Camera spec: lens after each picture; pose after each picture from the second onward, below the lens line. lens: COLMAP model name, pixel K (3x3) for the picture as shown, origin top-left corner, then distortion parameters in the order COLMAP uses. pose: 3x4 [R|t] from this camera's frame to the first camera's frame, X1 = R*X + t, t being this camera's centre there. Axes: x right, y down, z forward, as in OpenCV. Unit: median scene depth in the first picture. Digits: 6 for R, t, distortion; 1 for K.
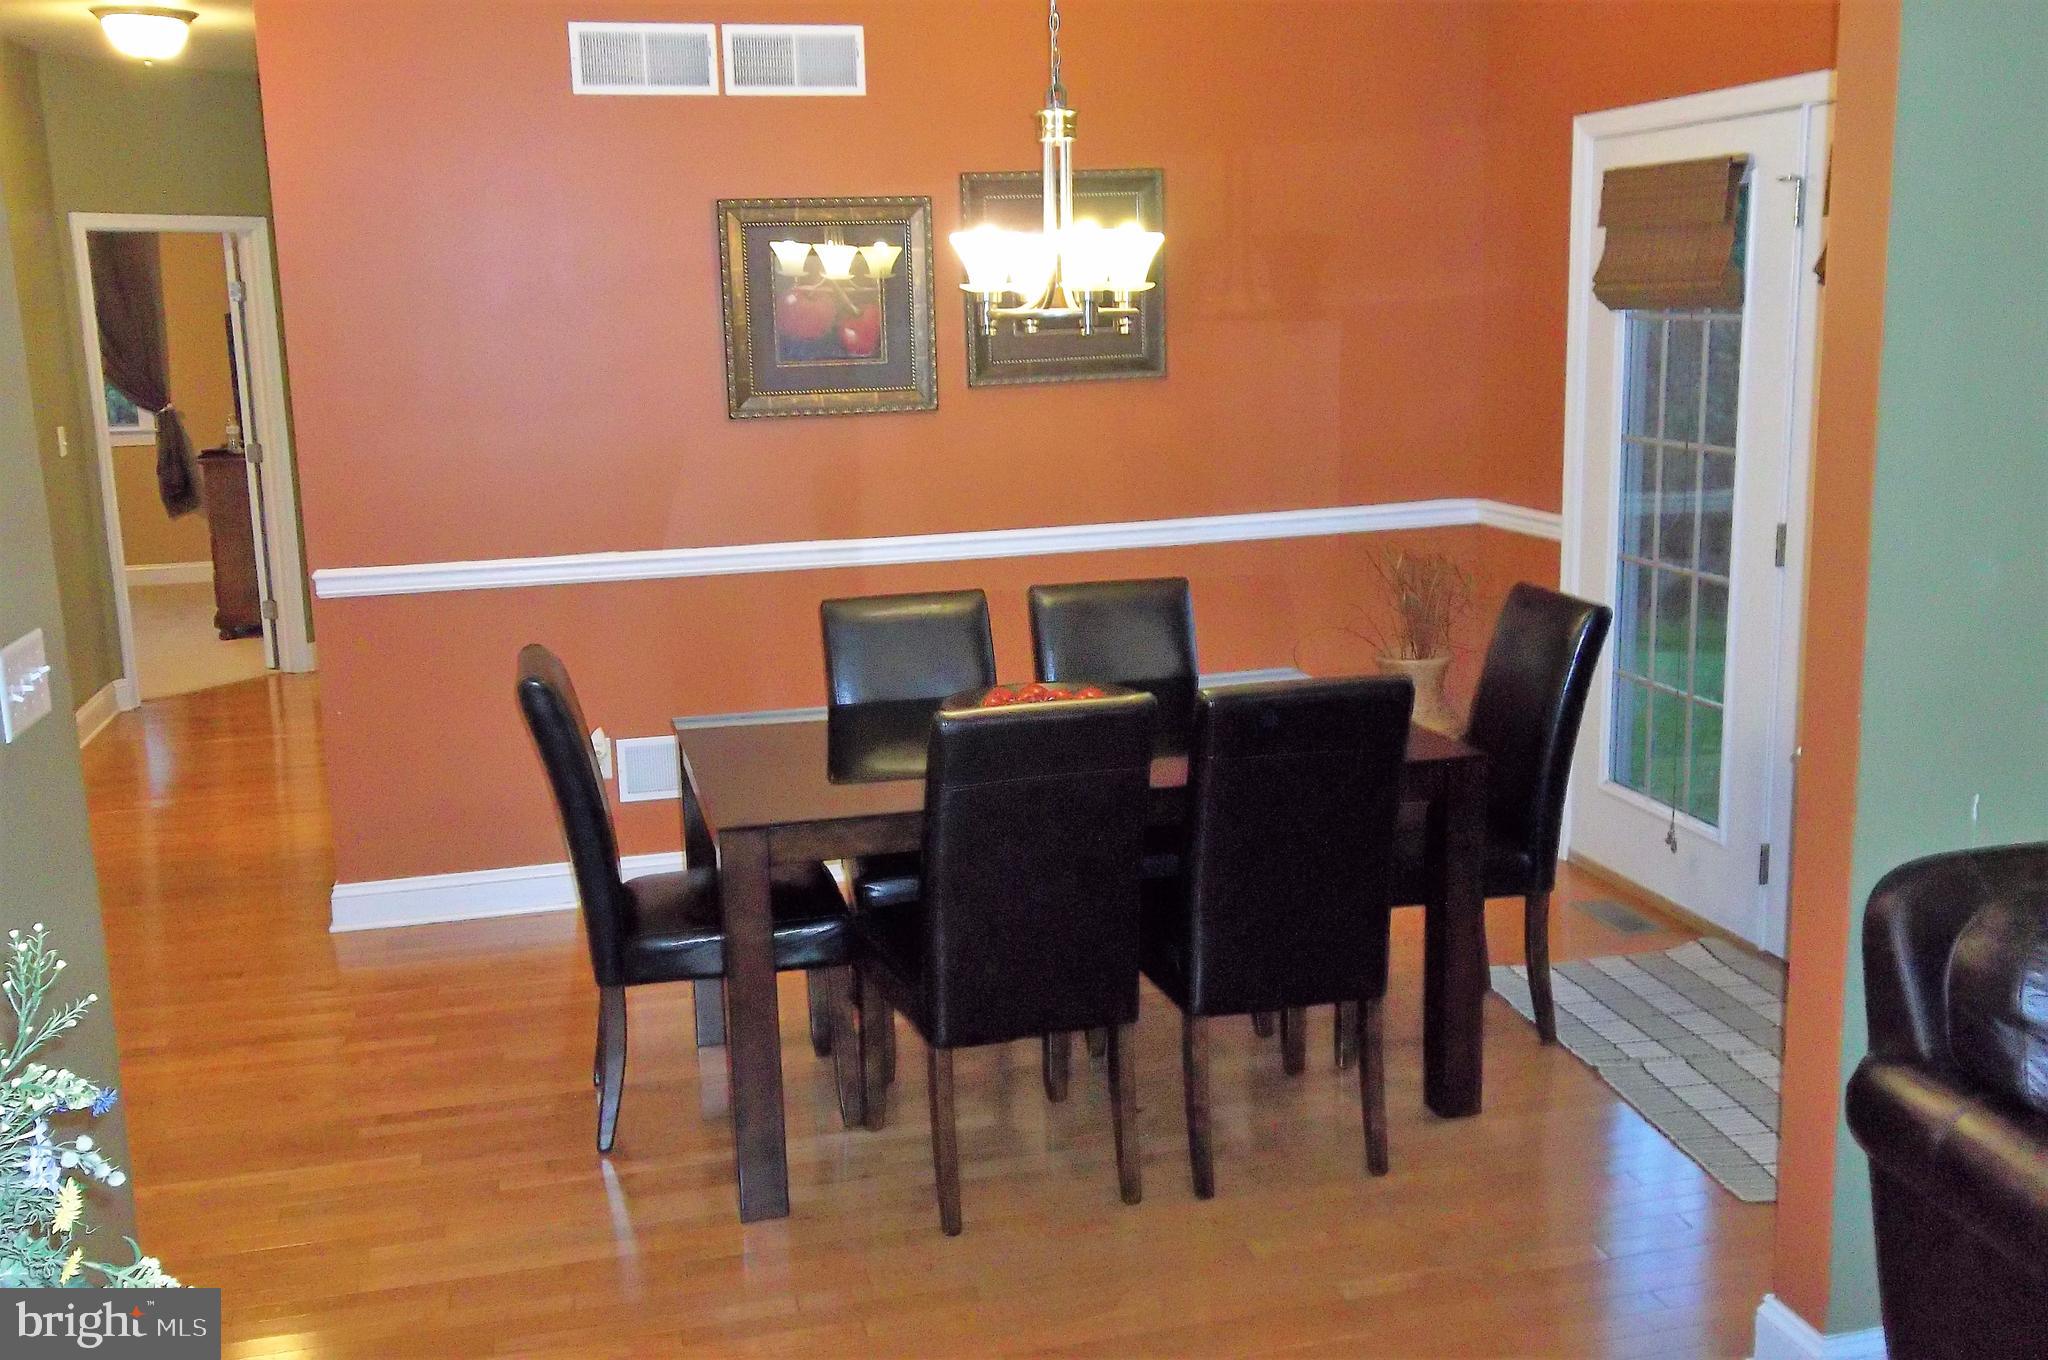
lens RADIAL K [[1922.5, 0, 1024.0], [0, 1922.5, 680.0], [0, 0, 1]] dist [-0.001457, -0.010244]
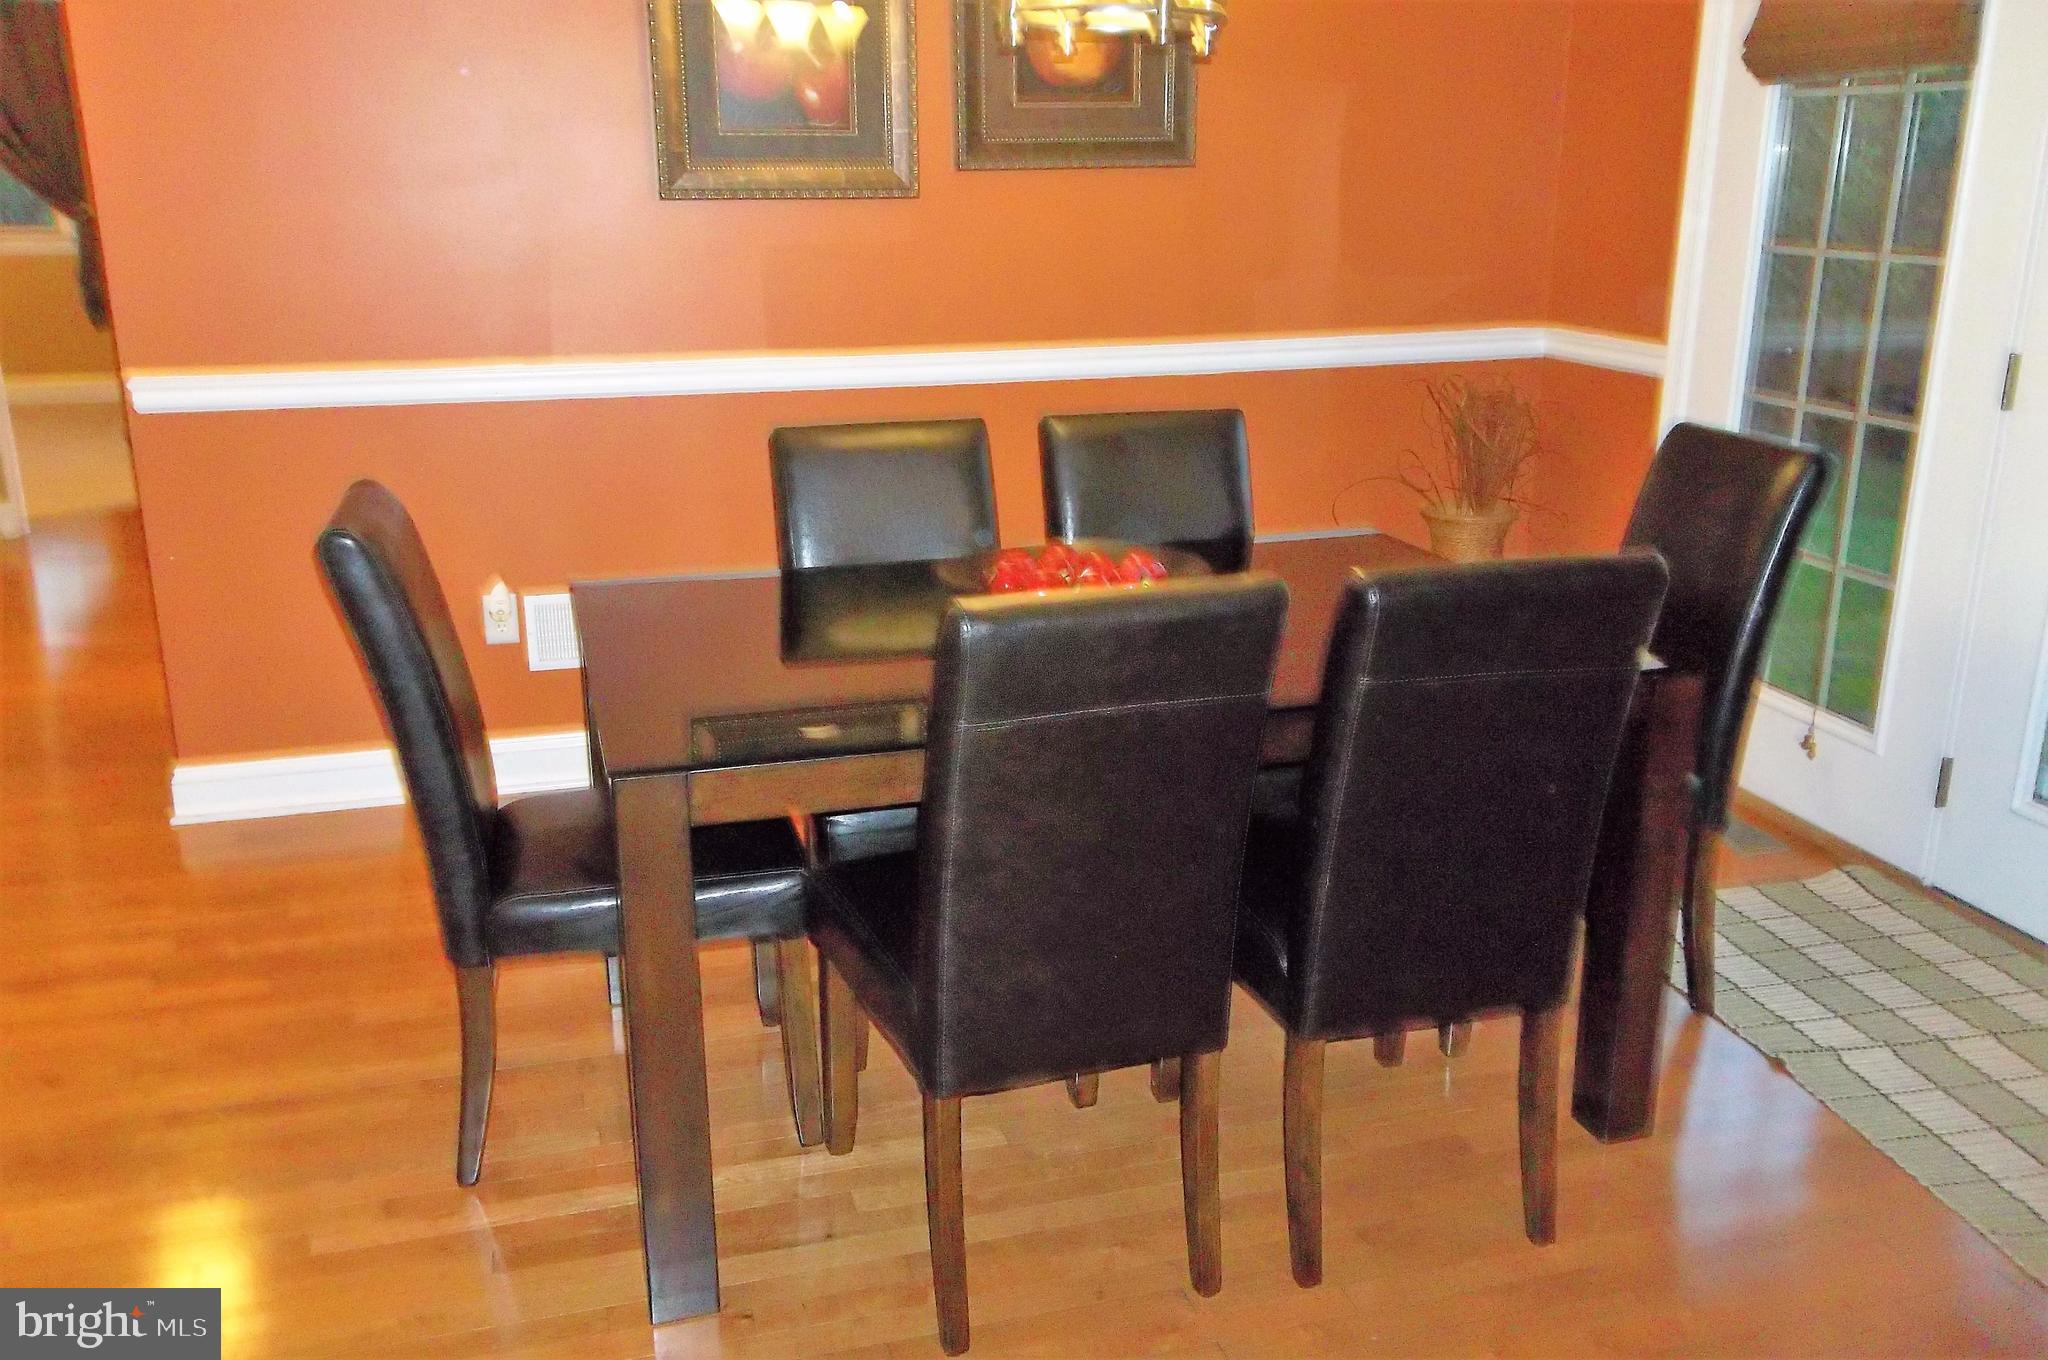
lens RADIAL K [[1689.1, 0, 1030.0], [0, 1689.1, 669.8], [0, 0, 1]] dist [0.013855, -0.004866]
pose [[0.998740, 0.016600, 0.047364, -0.033564], [-0.020969, 0.995419, 0.093279, -0.009736], [-0.045599, -0.094155, 0.994513, 0.319947]]
